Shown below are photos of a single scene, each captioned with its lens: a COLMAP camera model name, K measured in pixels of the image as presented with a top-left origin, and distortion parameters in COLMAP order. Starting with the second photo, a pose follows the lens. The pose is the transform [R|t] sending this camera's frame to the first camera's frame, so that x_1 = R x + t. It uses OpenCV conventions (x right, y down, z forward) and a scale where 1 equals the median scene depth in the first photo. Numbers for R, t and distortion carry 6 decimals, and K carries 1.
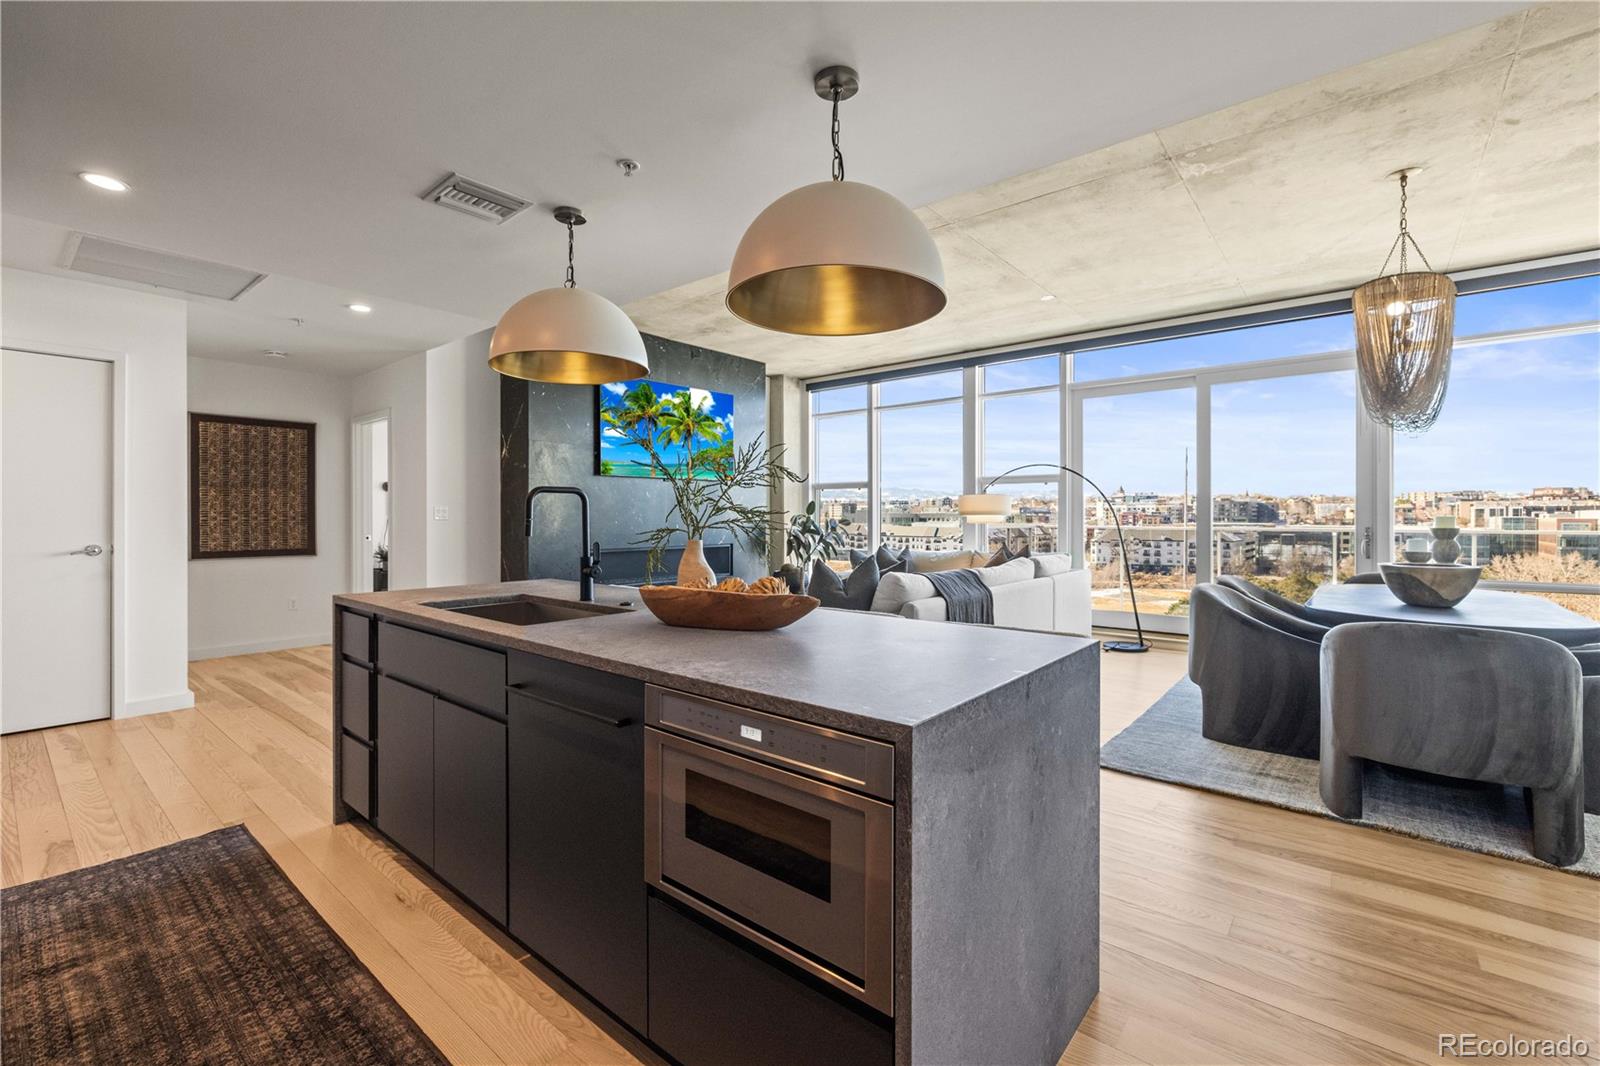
lens RADIAL K [[684.4, 0, 804.0], [0, 684.4, 516.4], [0, 0, 1]] dist [-0.000124, 0.000246]
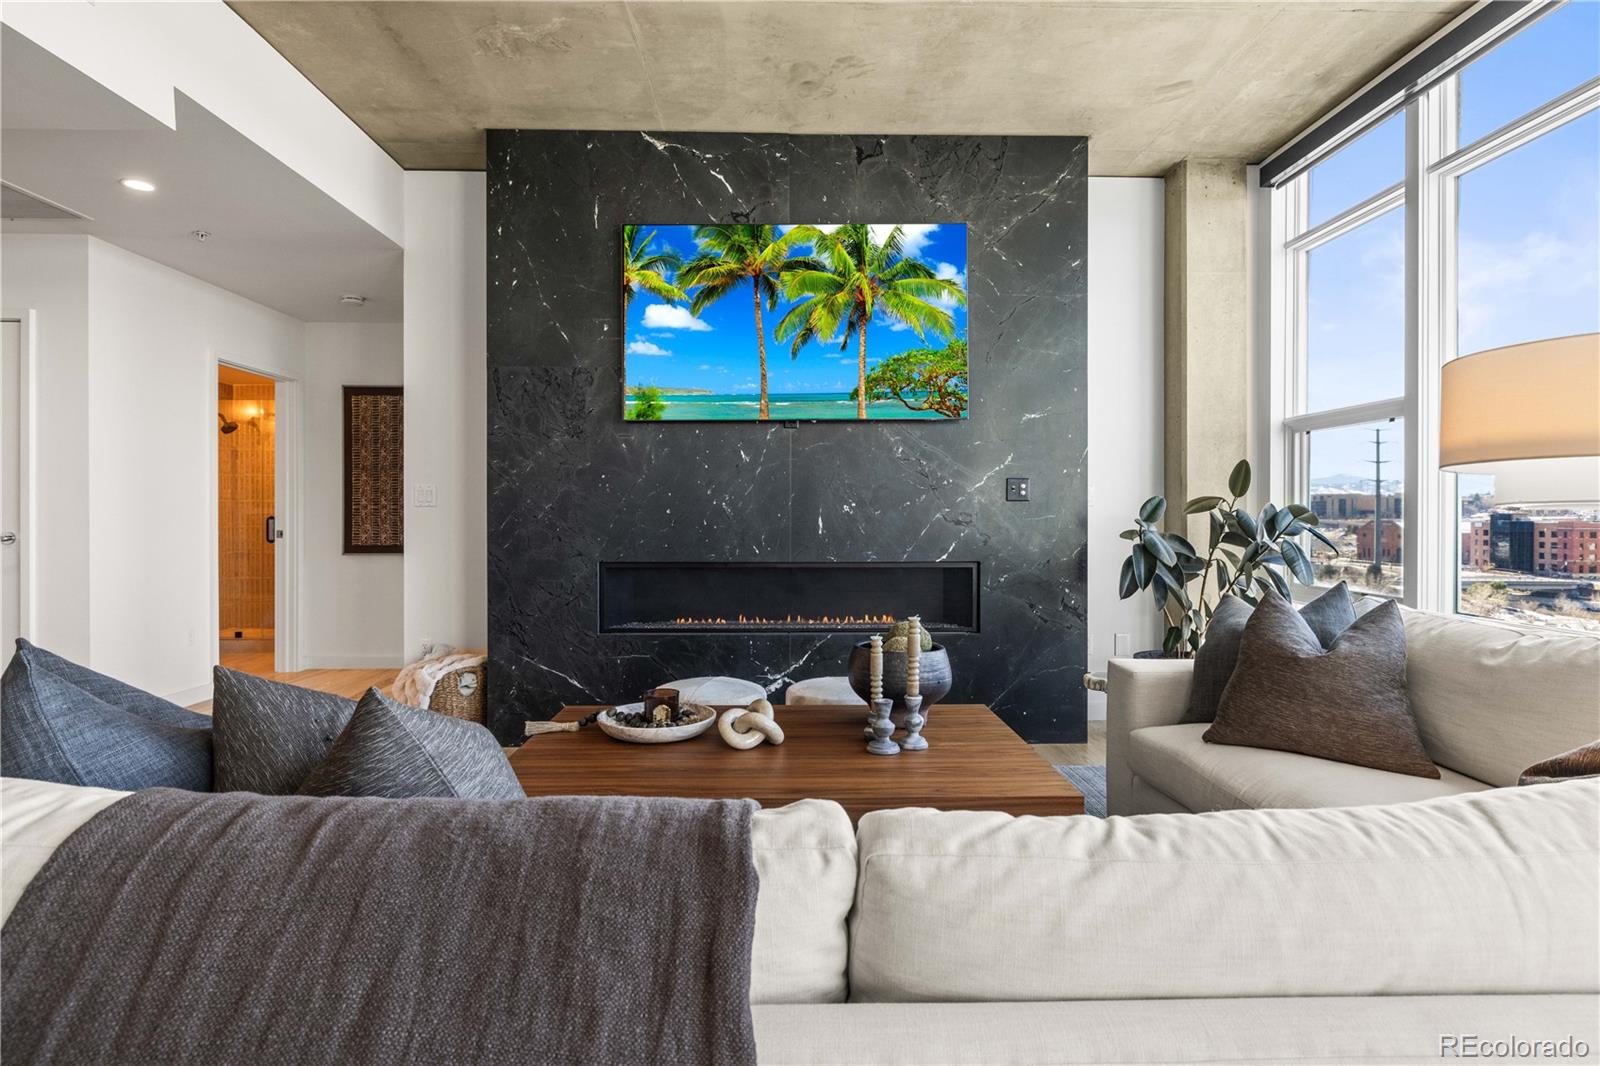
lens RADIAL K [[844.7, 0, 803.4], [0, 844.7, 519.3], [0, 0, 1]] dist [-0.003847, -0.000717]
pose [[0.656082, 0.004906, -0.754674, 0.391842], [-0.000784, 0.999983, 0.005819, 0.015510], [0.754689, -0.003227, 0.656075, 0.931465]]
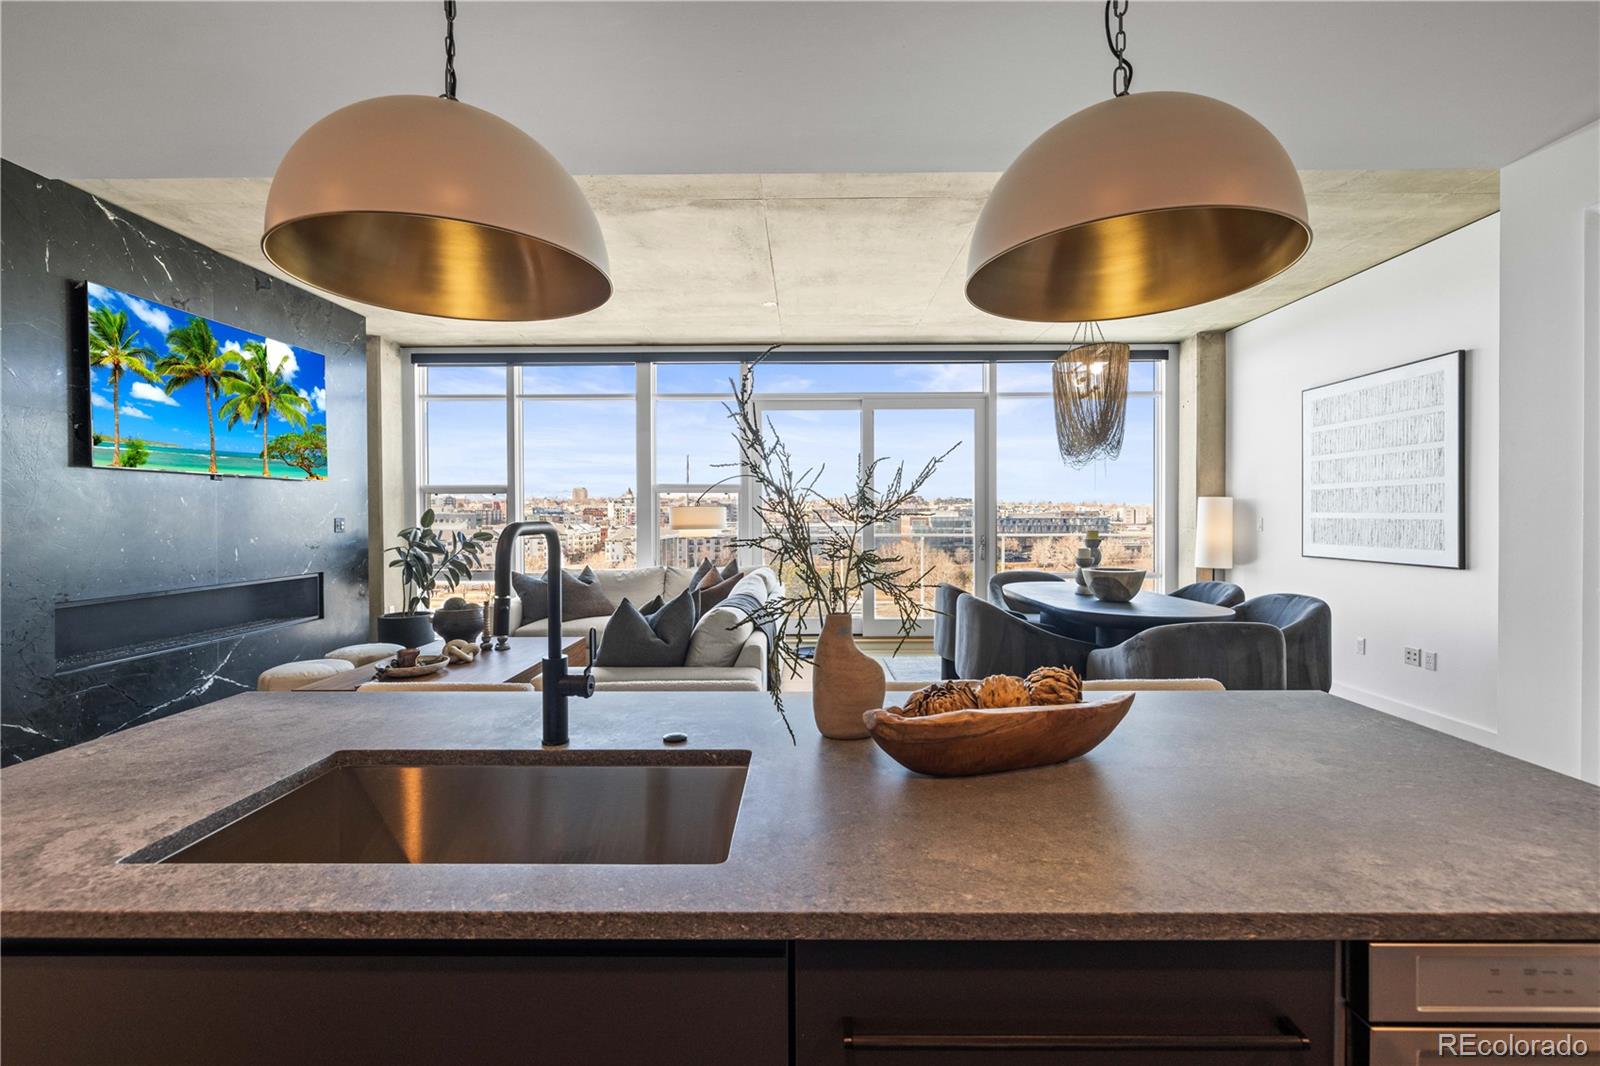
lens RADIAL K [[685.1, 0, 803.0], [0, 685.1, 525.0], [0, 0, 1]] dist [0.001145, -0.000343]
pose [[0.775520, -0.011500, 0.631218, -0.276194], [0.004008, 0.999904, 0.013293, -0.025187], [-0.631310, -0.007780, 0.775491, 0.272111]]
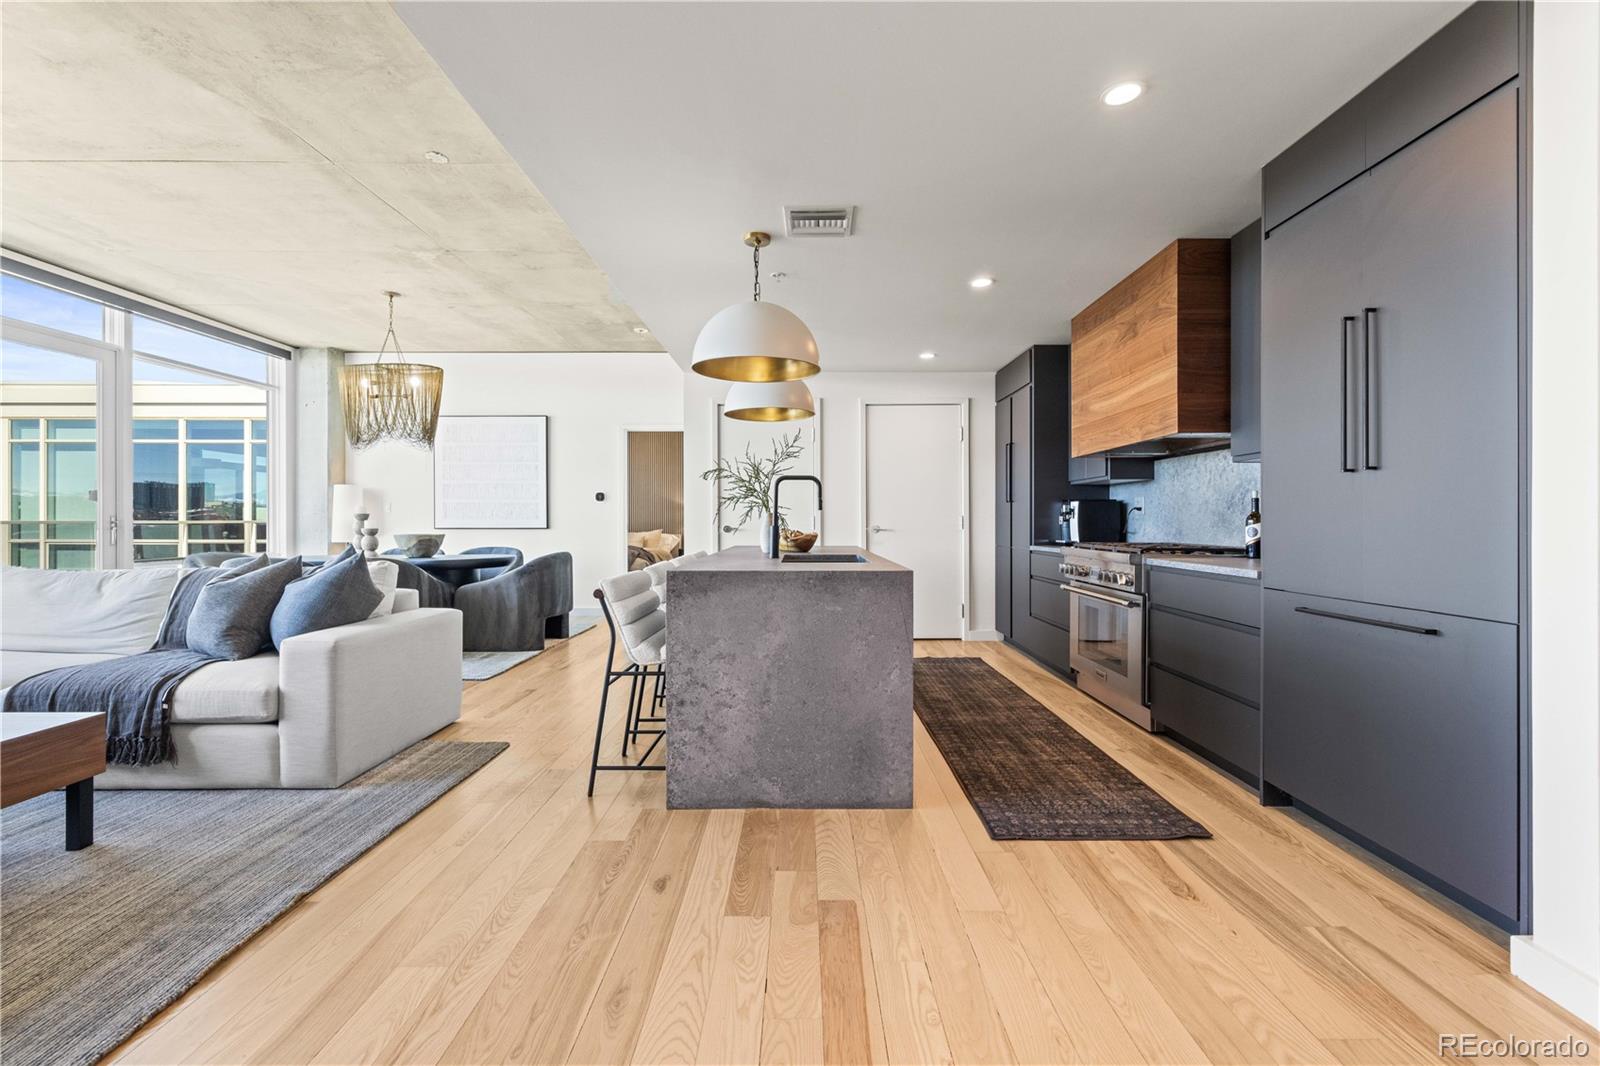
lens RADIAL K [[678.0, 0, 804.0], [0, 678.0, 522.1], [0, 0, 1]] dist [-0.000225, 0.000497]
pose [[-0.639312, -0.001981, 0.768945, -0.775086], [-0.000259, 0.999997, 0.002362, 0.026768], [-0.768947, 0.001311, -0.639311, 1.012364]]
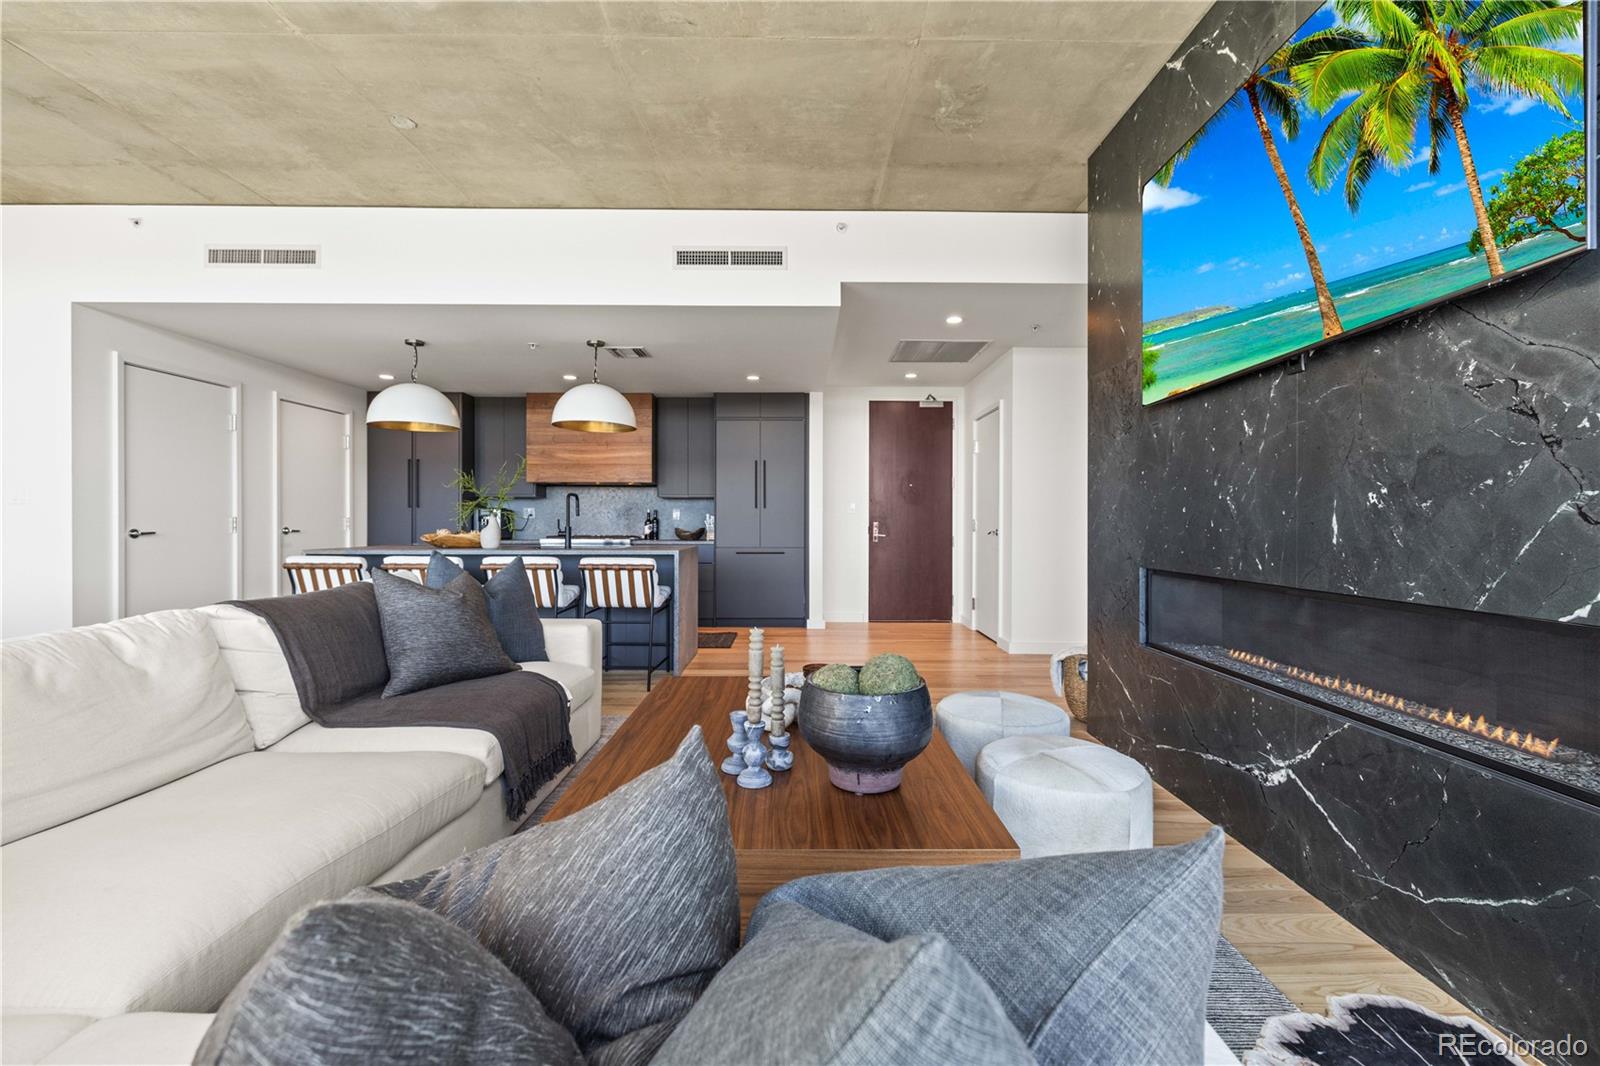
lens RADIAL K [[678.0, 0, 804.0], [0, 678.0, 522.1], [0, 0, 1]] dist [-0.000225, 0.000497]
pose [[-0.765179, -0.002053, -0.643815, 0.242188], [-0.002890, 0.999996, 0.000245, 0.023754], [0.643811, 0.002048, -0.765181, 1.655519]]
